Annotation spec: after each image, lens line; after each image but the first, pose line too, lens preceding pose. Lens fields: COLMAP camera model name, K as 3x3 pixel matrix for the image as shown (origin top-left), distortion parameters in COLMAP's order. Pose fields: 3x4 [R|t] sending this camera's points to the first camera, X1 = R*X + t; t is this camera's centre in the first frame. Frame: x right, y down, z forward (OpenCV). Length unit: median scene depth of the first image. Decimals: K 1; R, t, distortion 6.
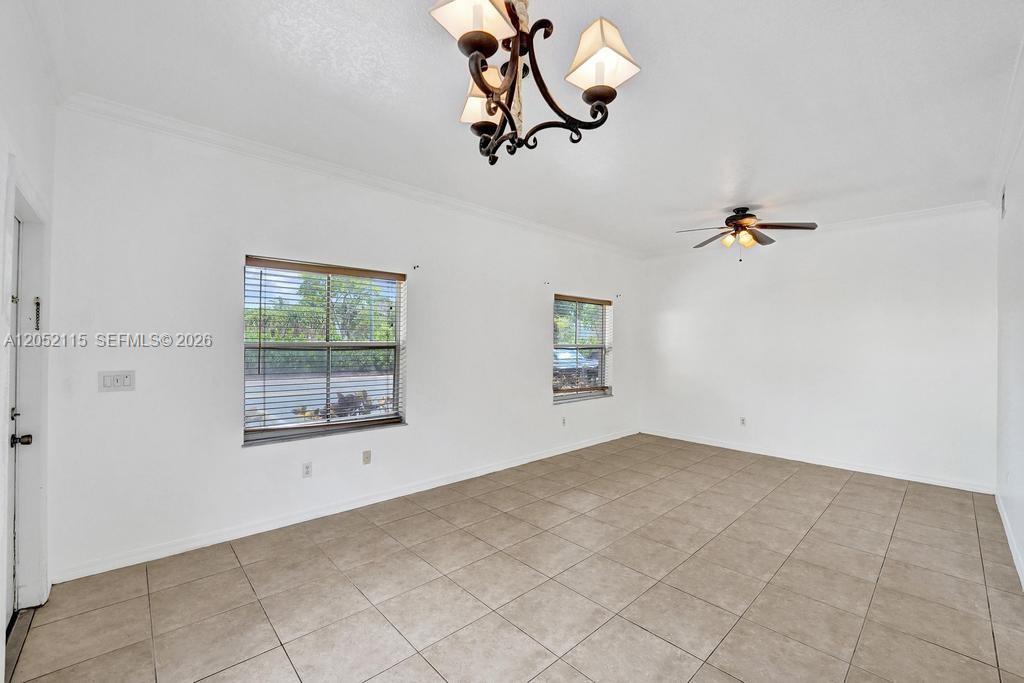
lens RADIAL K [[409.1, 0, 512.0], [0, 409.1, 341.5], [0, 0, 1]] dist [-0.017897, -0.000039]
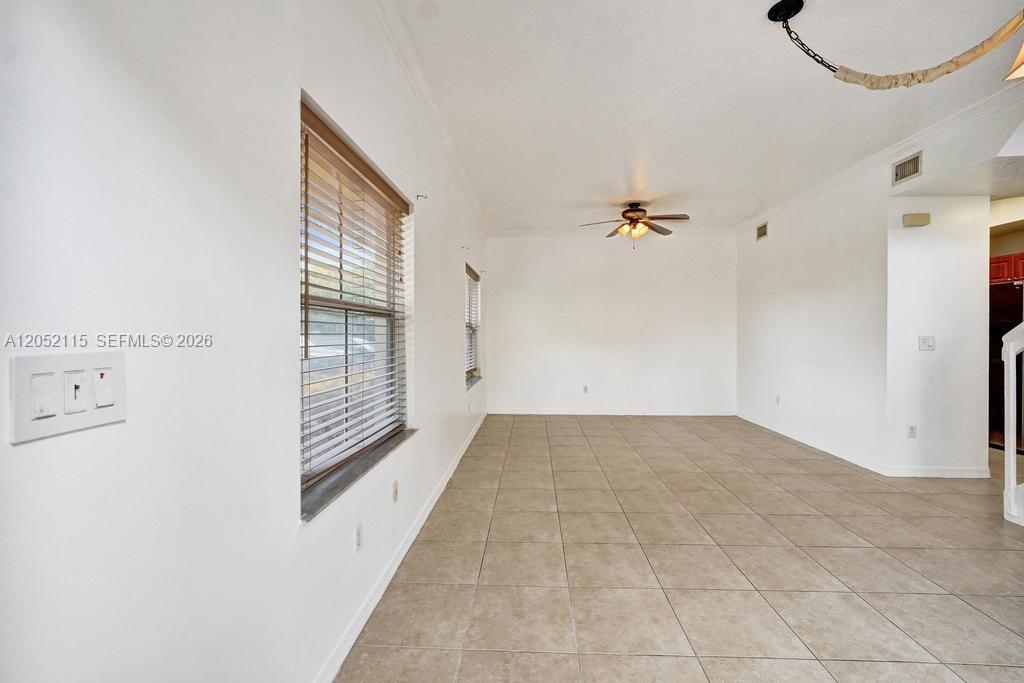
lens RADIAL K [[433.8, 0, 499.7], [0, 433.8, 336.8], [0, 0, 1]] dist [-0.002346, -0.000261]
pose [[0.719115, -0.009925, 0.694820, -0.885101], [0.003239, 0.999935, 0.010931, 0.064022], [-0.694884, -0.005610, 0.719100, 0.553479]]
